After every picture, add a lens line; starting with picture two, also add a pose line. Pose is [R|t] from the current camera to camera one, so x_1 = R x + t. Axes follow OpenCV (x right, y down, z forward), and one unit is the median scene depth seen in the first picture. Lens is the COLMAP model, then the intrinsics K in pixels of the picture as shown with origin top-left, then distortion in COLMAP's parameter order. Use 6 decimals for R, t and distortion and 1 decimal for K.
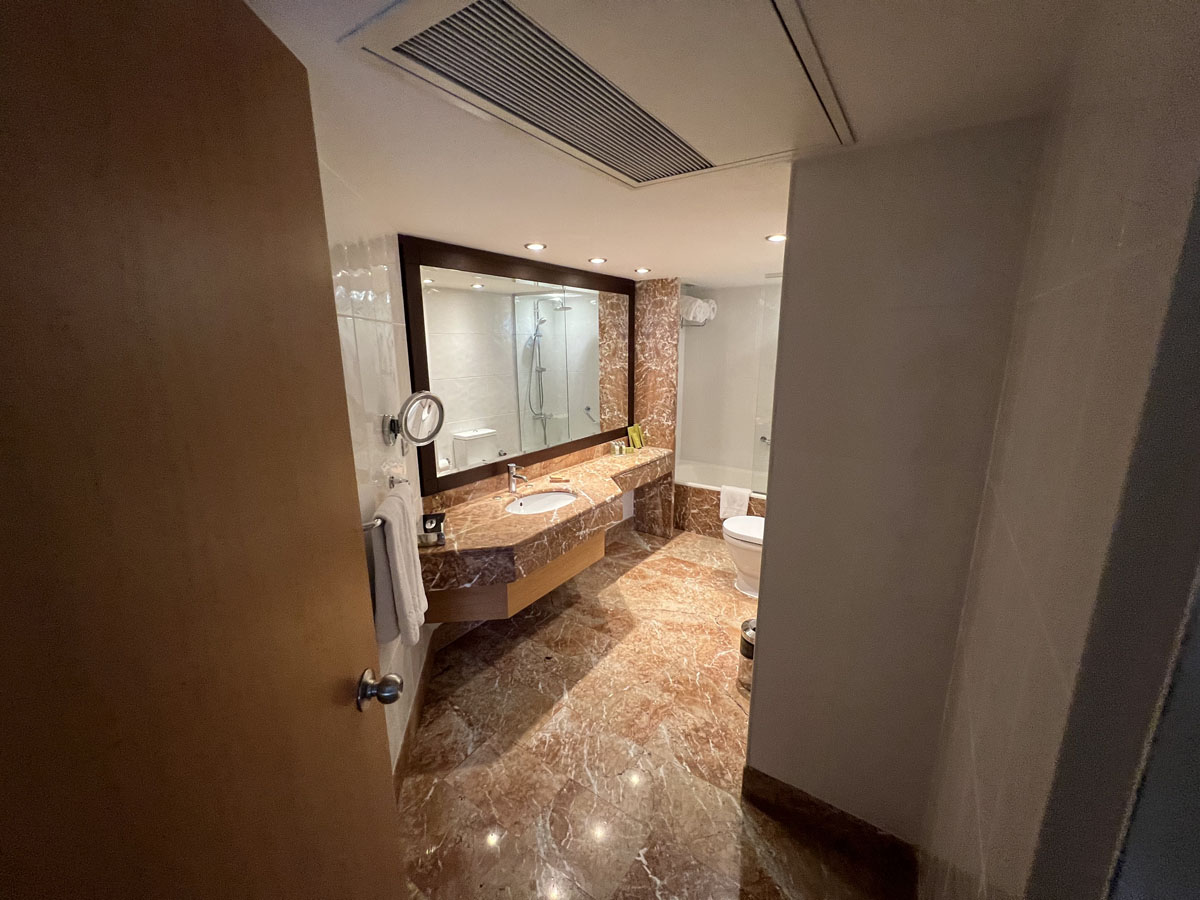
lens RADIAL K [[481.3, 0, 603.3], [0, 481.3, 451.4], [0, 0, 1]] dist [0.000018, -0.000036]
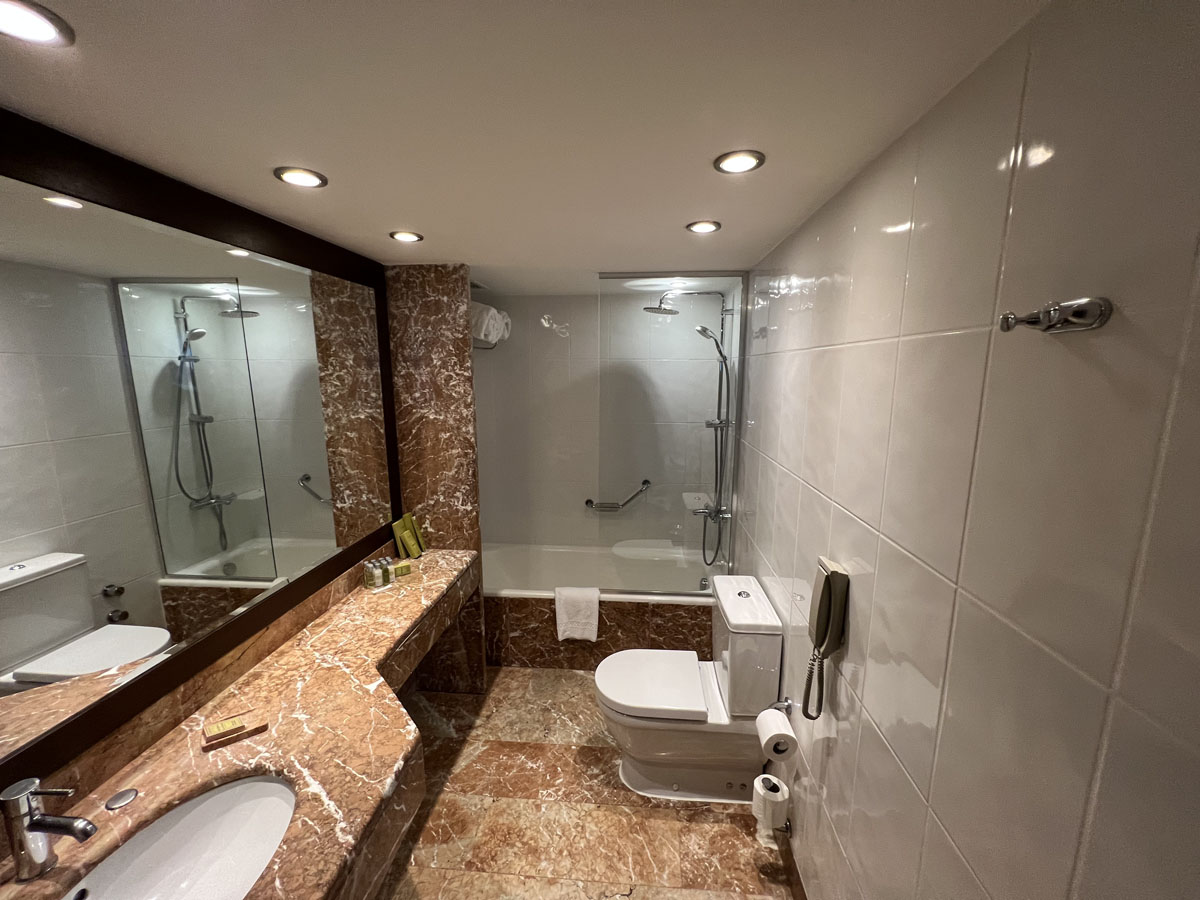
lens RADIAL K [[481.3, 0, 602.4], [0, 481.3, 450.3], [0, 0, 1]] dist [0.000018, -0.000036]
pose [[0.865902, -0.078179, 0.494066, -0.007600], [0.106366, 0.993900, -0.029147, -0.092411], [-0.488773, 0.077791, 0.868936, 0.388937]]
